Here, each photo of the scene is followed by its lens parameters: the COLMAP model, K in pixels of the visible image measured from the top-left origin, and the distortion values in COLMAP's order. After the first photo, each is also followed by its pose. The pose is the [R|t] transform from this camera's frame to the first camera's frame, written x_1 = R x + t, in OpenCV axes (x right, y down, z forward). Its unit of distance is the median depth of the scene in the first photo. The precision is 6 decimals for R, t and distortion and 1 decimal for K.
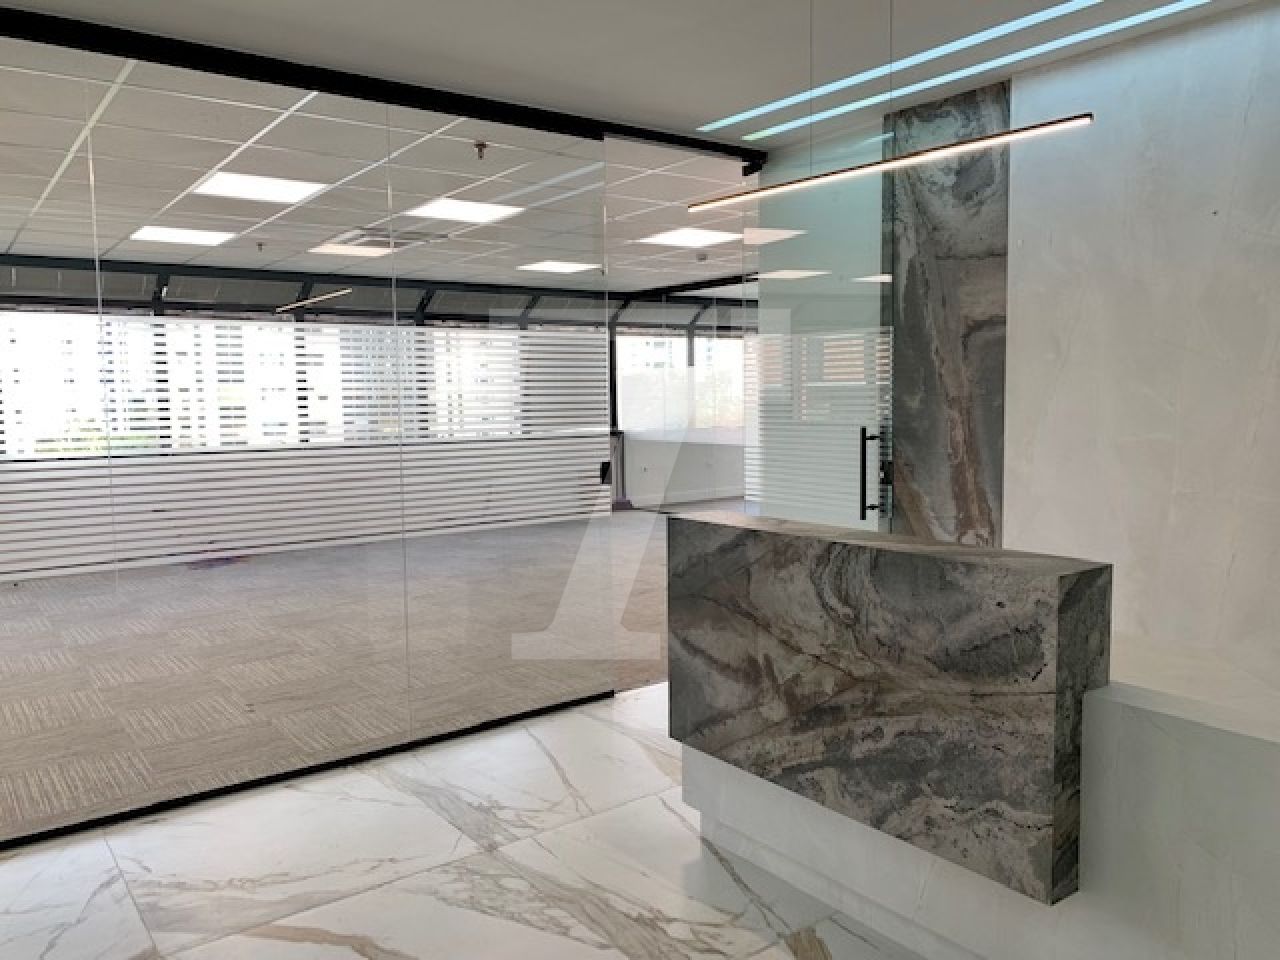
lens RADIAL K [[981.1, 0, 638.0], [0, 981.1, 482.3], [0, 0, 1]] dist [0.031551, -0.026083]
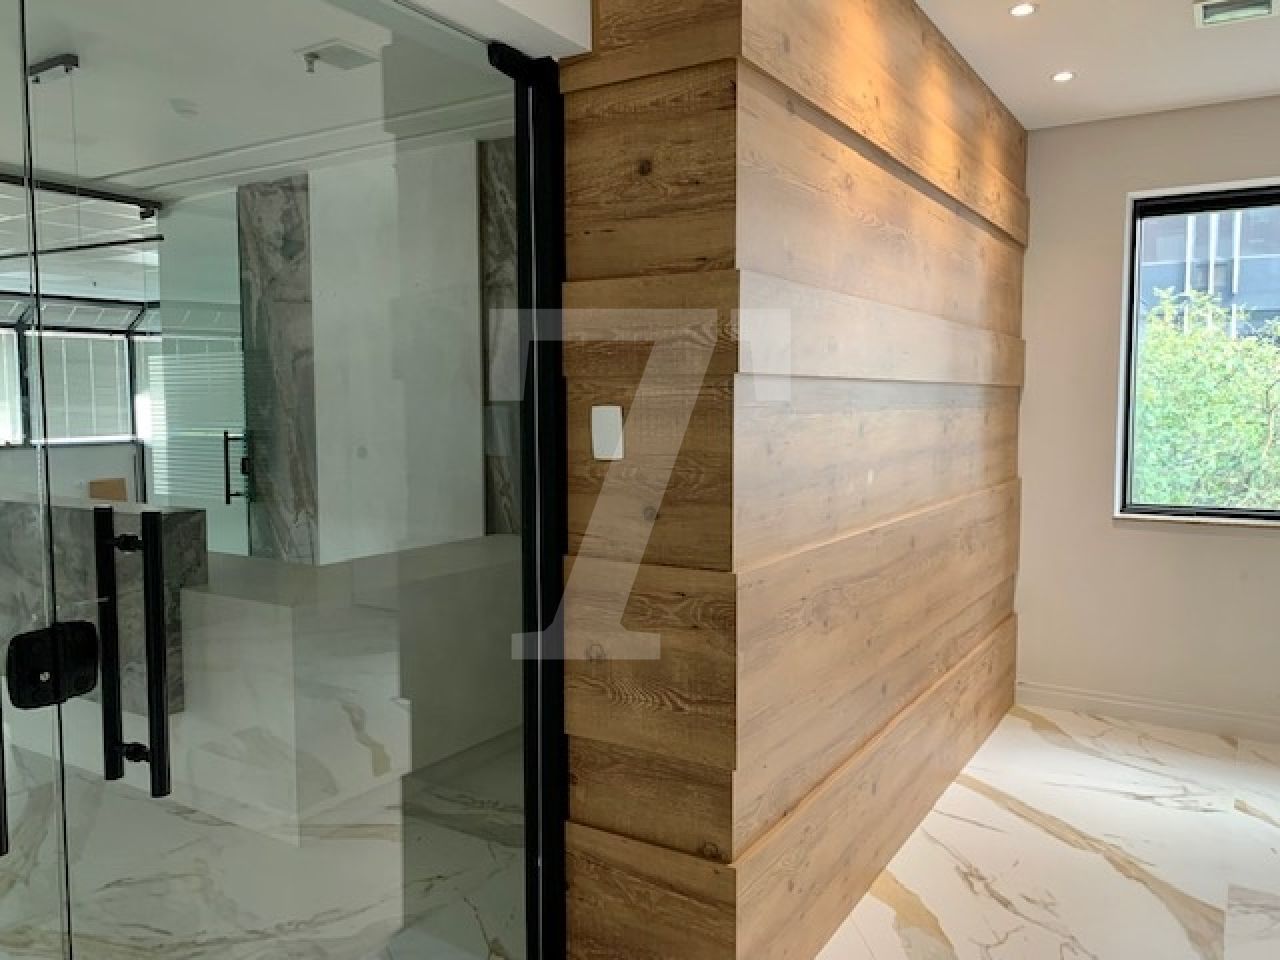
lens RADIAL K [[981.1, 0, 642.7], [0, 981.1, 476.5], [0, 0, 1]] dist [0.031551, -0.026083]
pose [[0.932167, -0.013862, 0.361763, 0.278911], [0.020573, 0.999680, -0.014705, 0.033346], [-0.361444, 0.021150, 0.932154, -0.381188]]
